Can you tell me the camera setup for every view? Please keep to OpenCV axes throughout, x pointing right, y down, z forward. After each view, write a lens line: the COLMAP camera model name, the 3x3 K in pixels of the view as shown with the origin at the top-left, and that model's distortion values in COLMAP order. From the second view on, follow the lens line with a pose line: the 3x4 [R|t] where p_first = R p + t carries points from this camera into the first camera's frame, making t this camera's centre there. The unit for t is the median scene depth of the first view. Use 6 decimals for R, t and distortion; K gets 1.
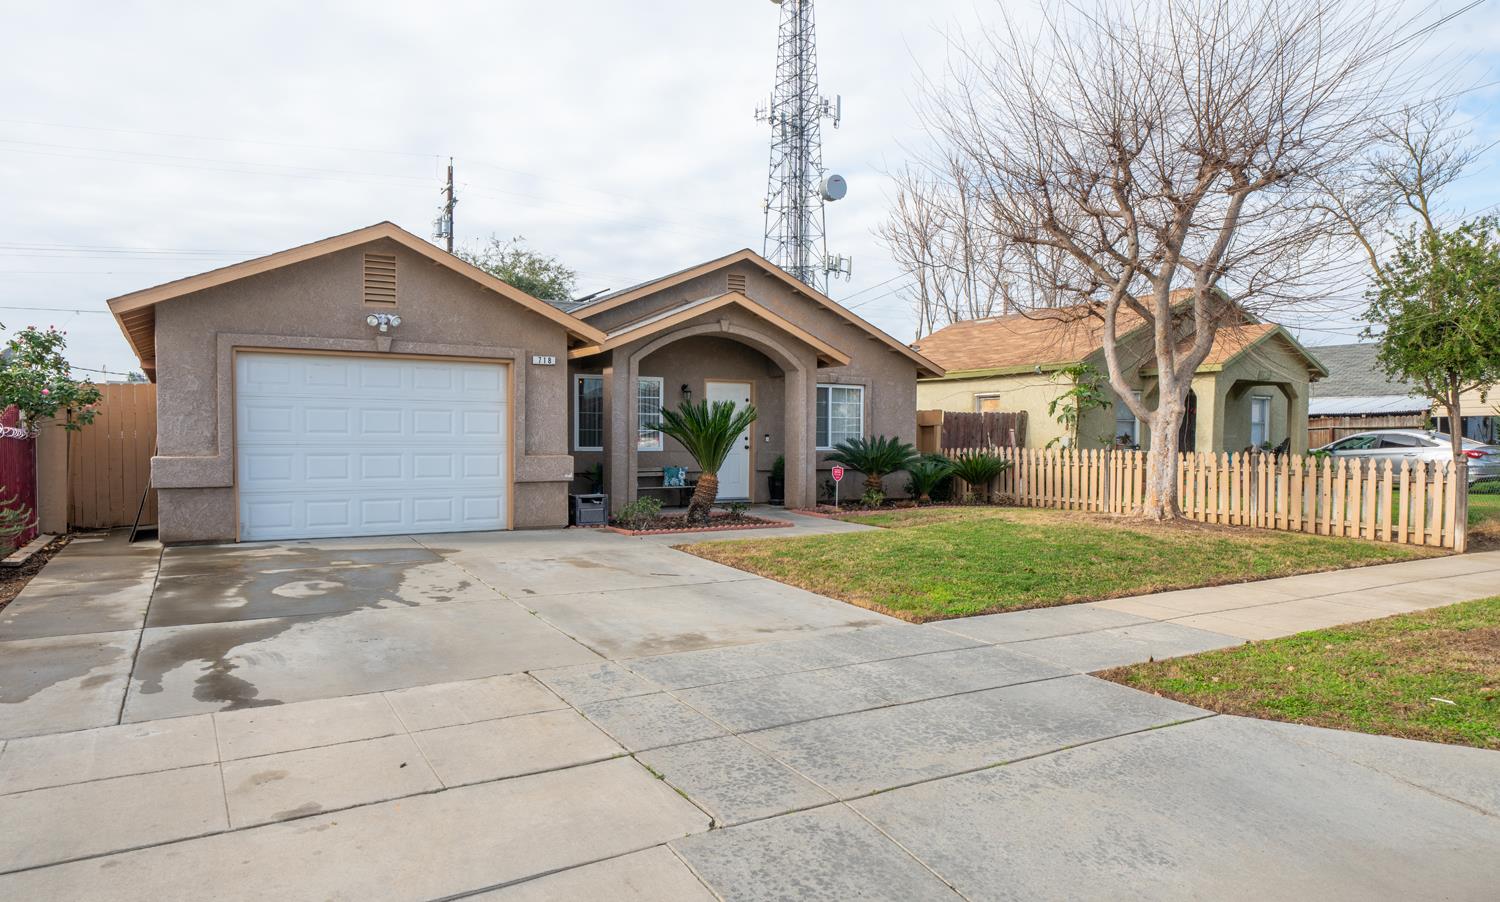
lens RADIAL K [[909.2, 0, 753.3], [0, 909.2, 457.0], [0, 0, 1]] dist [0.006675, 0.000245]
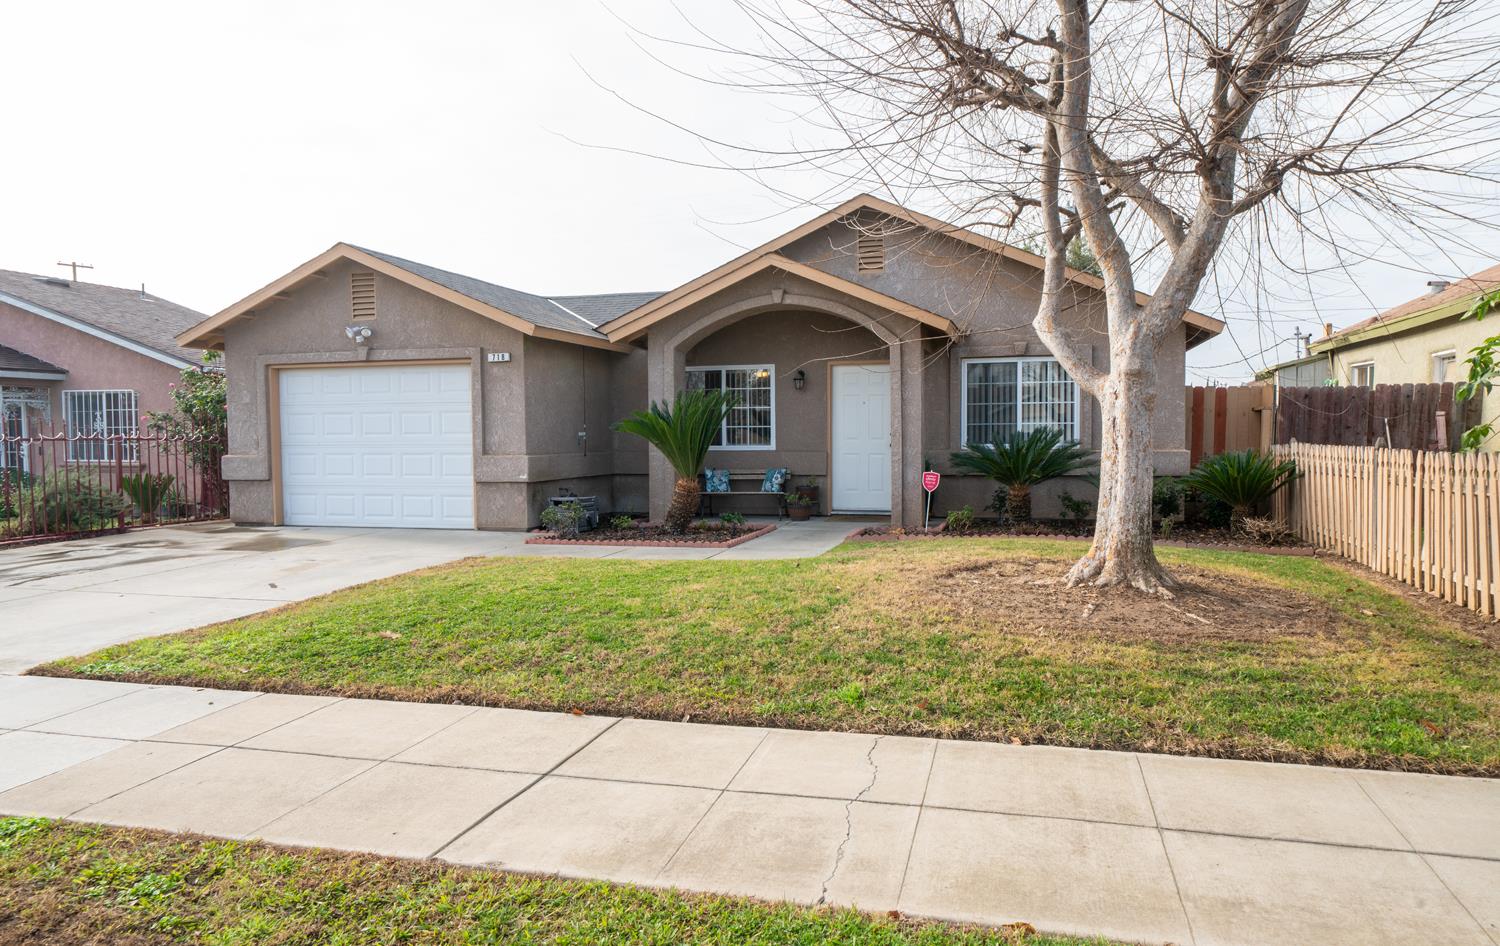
lens RADIAL K [[957.8, 0, 751.8], [0, 957.8, 464.3], [0, 0, 1]] dist [0.013083, -0.000154]
pose [[0.710999, 0.010490, -0.703115, 0.685402], [-0.003446, 0.999929, 0.011433, -0.004763], [0.703185, -0.005706, 0.710984, 0.465661]]
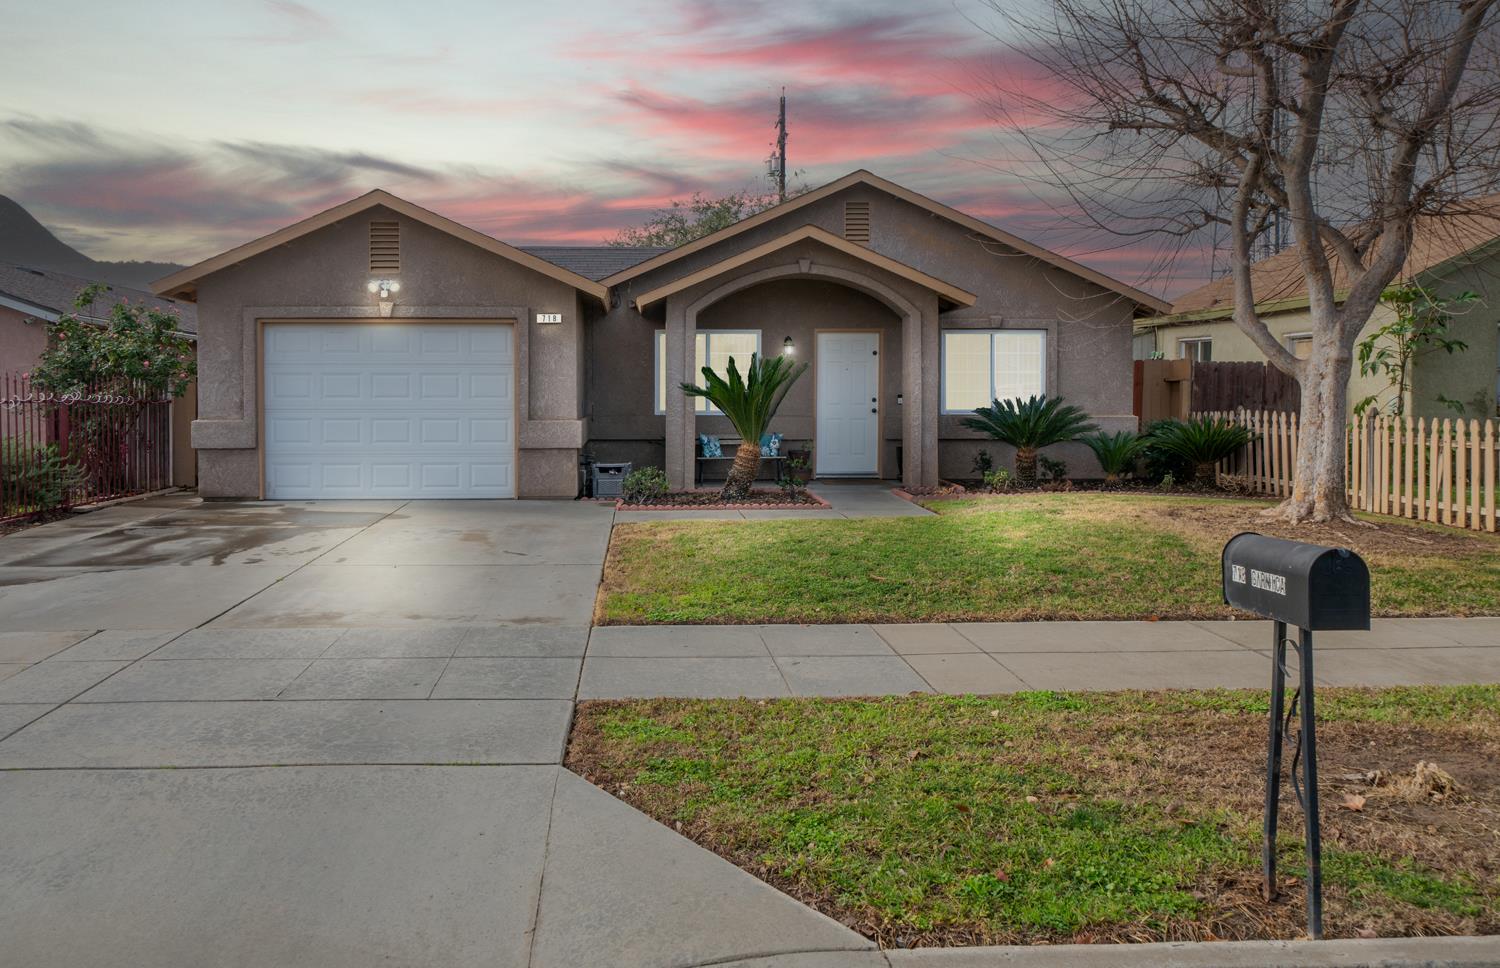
lens RADIAL K [[1086.5, 0, 718.7], [0, 1086.5, 392.8], [0, 0, 1]] dist [0.009179, 0.002283]
pose [[0.884689, -0.006923, -0.466131, 0.445443], [-0.004494, 0.999717, -0.023377, -0.004770], [0.466161, 0.022776, 0.884407, 0.097982]]
